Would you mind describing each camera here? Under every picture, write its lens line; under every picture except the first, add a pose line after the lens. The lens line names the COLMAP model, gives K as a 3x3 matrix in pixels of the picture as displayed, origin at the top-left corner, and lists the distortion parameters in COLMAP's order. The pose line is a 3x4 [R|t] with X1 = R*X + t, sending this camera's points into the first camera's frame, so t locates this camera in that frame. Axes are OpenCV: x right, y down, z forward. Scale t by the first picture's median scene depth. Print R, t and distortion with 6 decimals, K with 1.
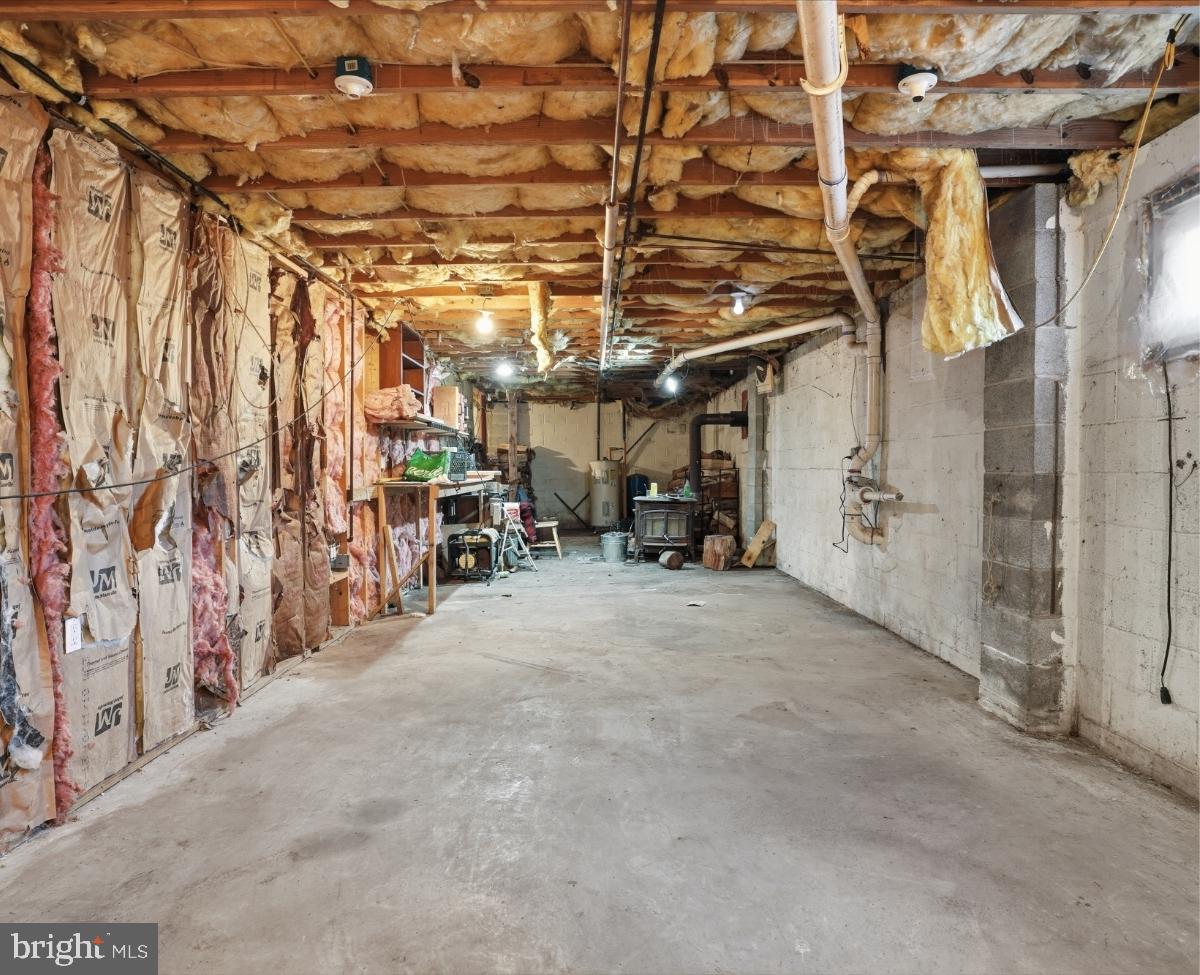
lens RADIAL K [[723.0, 0, 600.0], [0, 723.0, 487.5], [0, 0, 1]] dist [-0.075103, 0.039312]
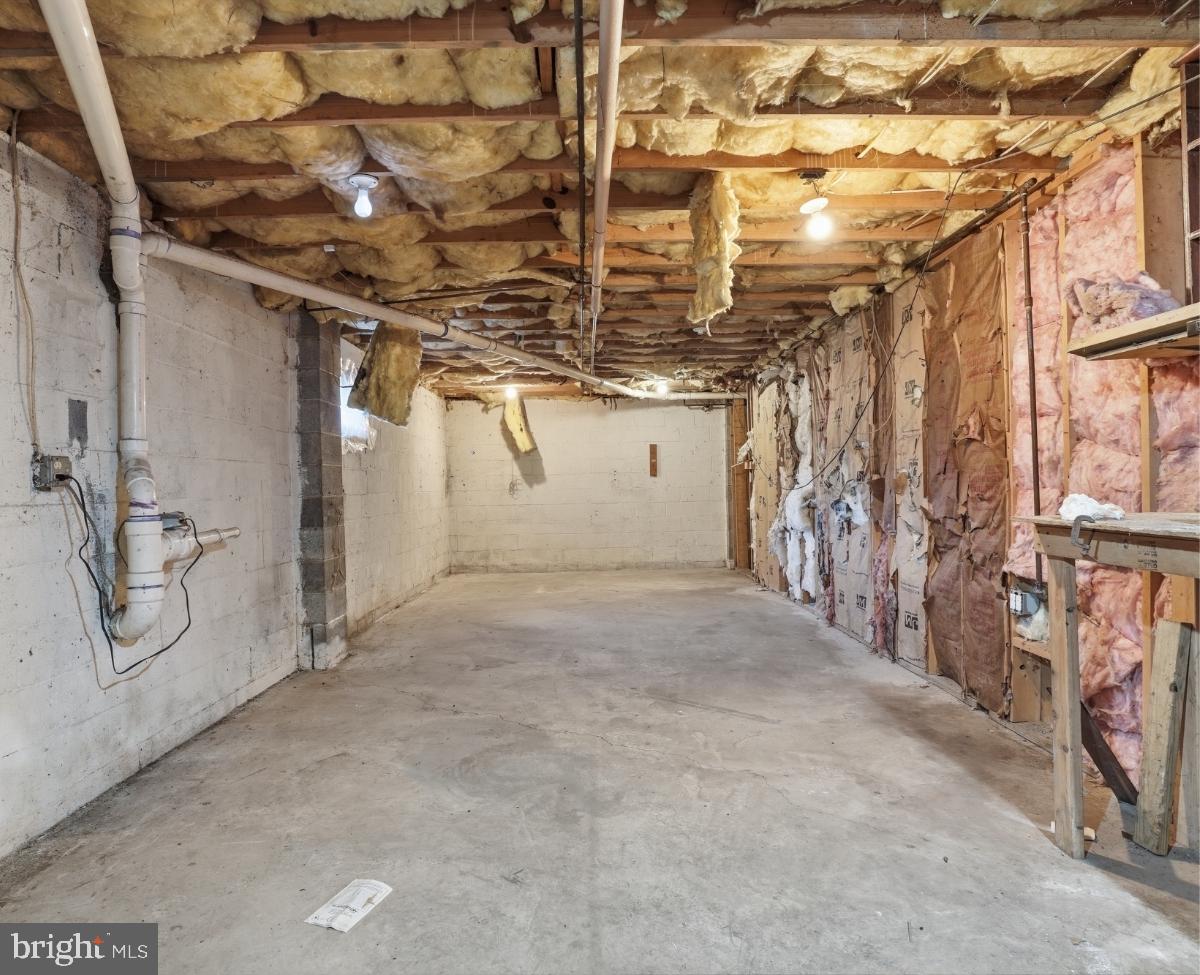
lens RADIAL K [[723.0, 0, 600.0], [0, 723.0, 487.5], [0, 0, 1]] dist [-0.075103, 0.039312]
pose [[-0.999636, 0.024227, -0.011867, 0.028927], [0.023822, 0.999166, 0.033157, -0.060161], [0.012661, 0.032862, -0.999380, 2.048916]]
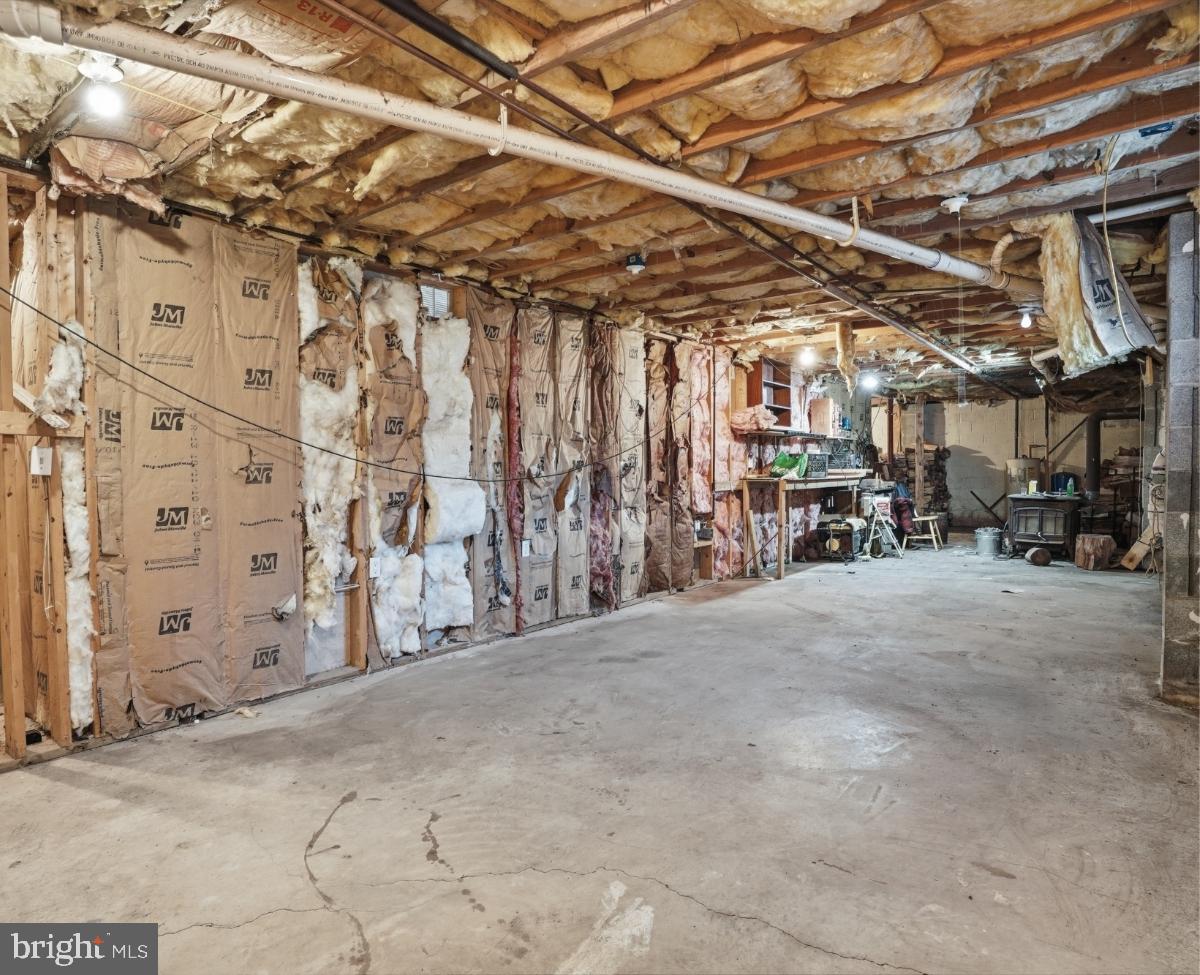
lens RADIAL K [[723.0, 0, 600.0], [0, 723.0, 487.5], [0, 0, 1]] dist [-0.075103, 0.039312]
pose [[0.796263, 0.012204, -0.604828, 0.436682], [-0.010788, 0.999924, 0.005974, 0.008392], [0.604855, 0.001768, 0.796334, -0.348847]]
